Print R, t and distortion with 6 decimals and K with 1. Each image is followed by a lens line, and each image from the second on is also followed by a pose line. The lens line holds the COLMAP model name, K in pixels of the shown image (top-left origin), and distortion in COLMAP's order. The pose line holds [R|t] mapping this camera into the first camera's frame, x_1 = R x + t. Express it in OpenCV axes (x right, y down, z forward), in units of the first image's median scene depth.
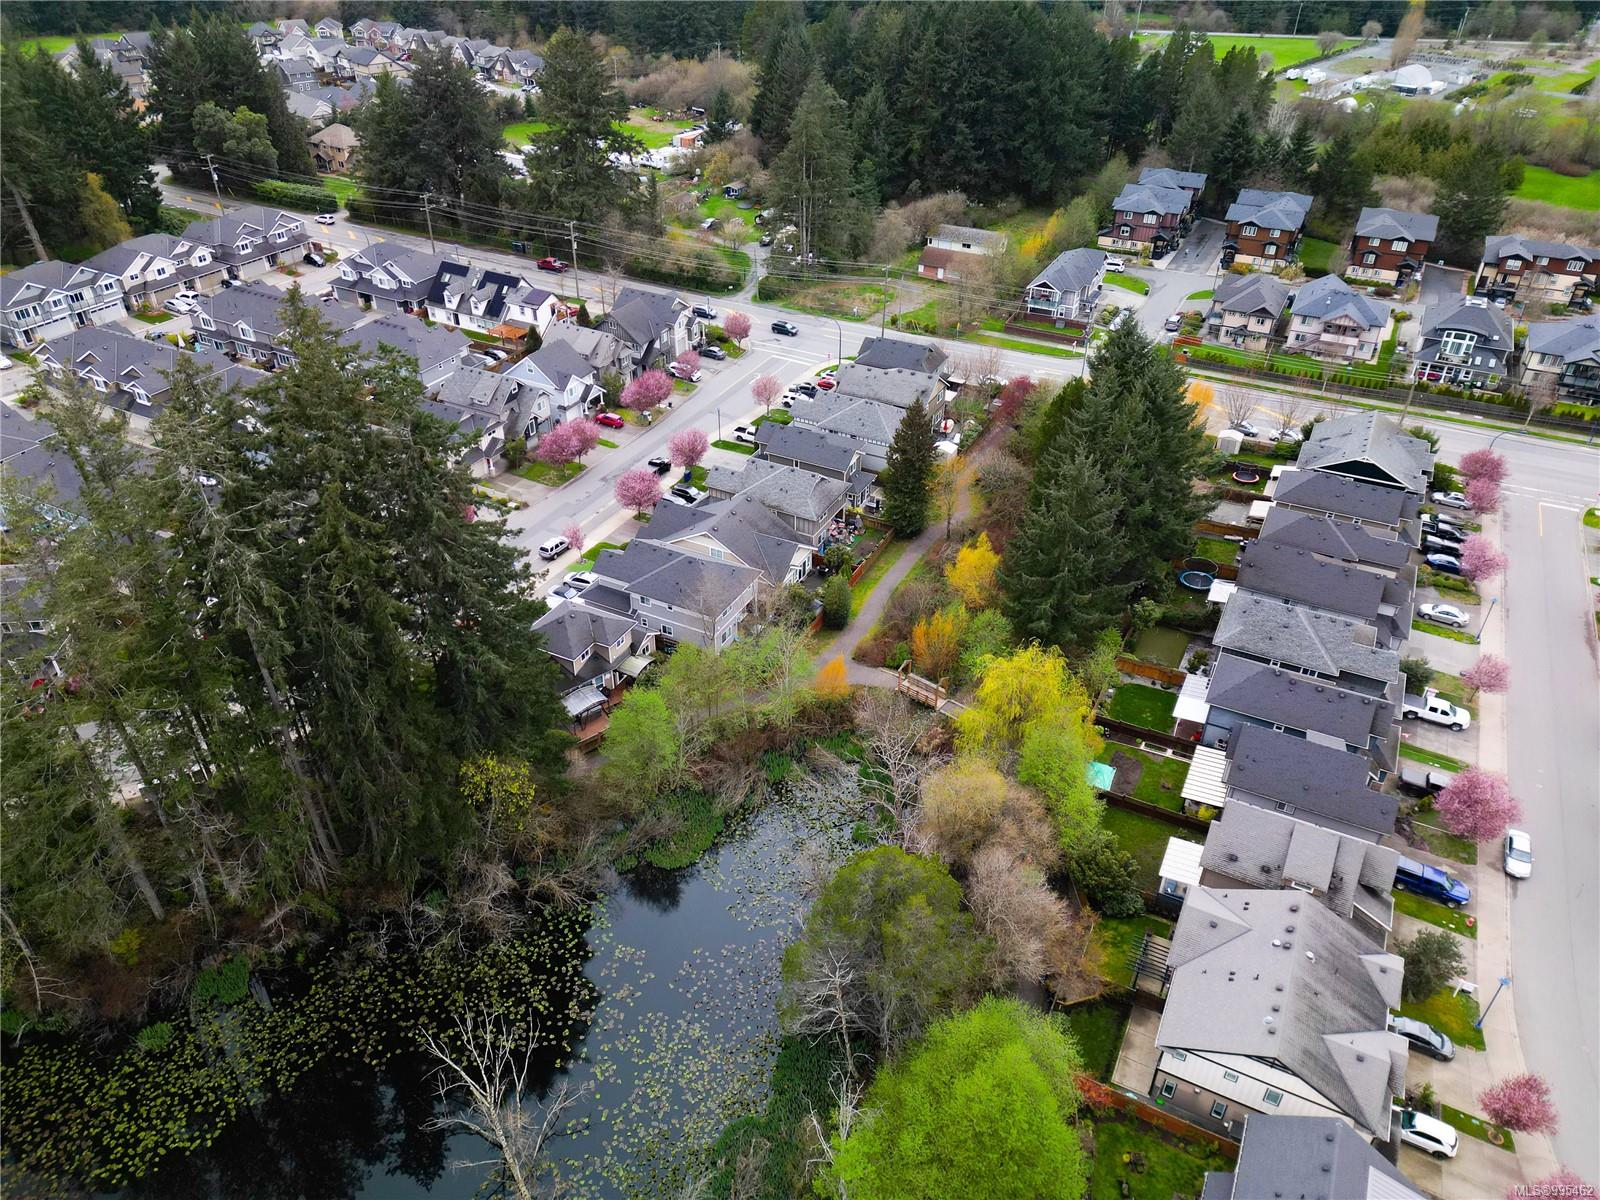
lens RADIAL K [[1138.6, 0, 810.1], [0, 1138.6, 606.6], [0, 0, 1]] dist [0.072430, -0.046639]
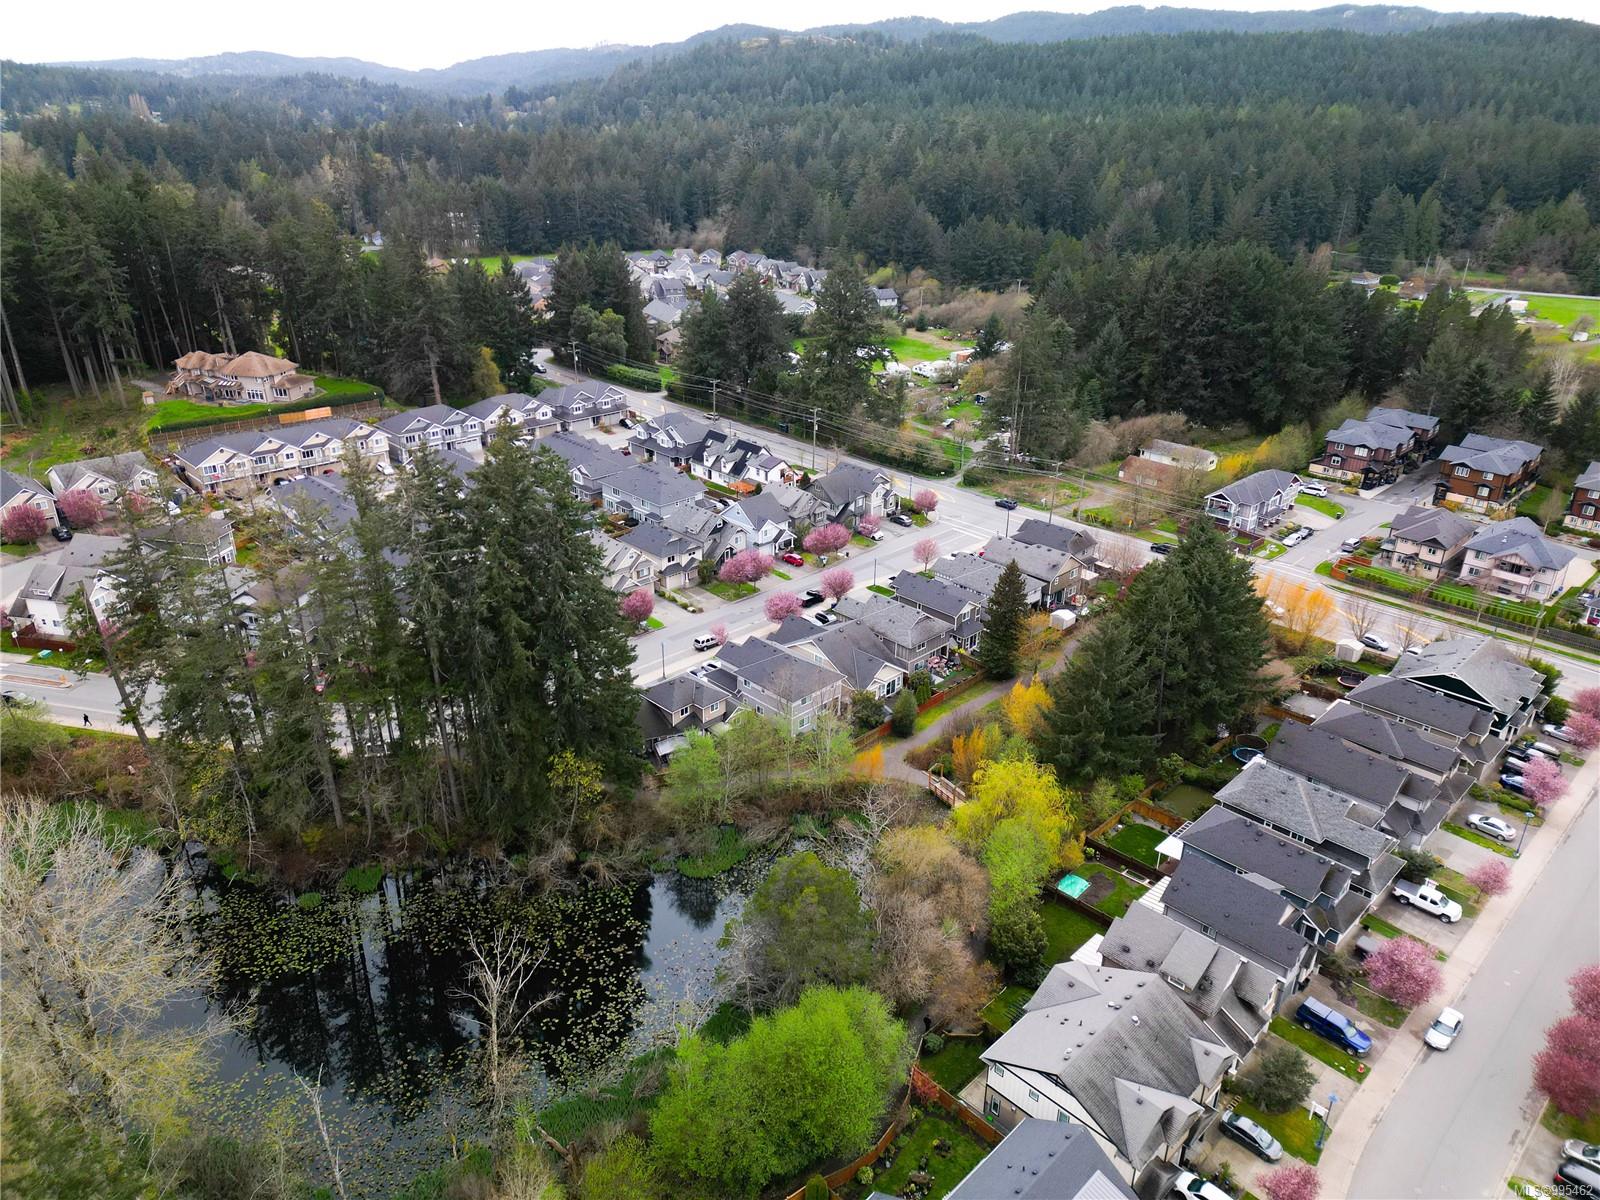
lens RADIAL K [[1138.6, 0, 792.9], [0, 1138.6, 598.9], [0, 0, 1]] dist [0.072430, -0.046639]
pose [[0.946748, 0.130782, -0.294217, 0.177326], [-0.181646, 0.971436, -0.152701, 0.058873], [0.265843, 0.198013, 0.943461, -0.122458]]
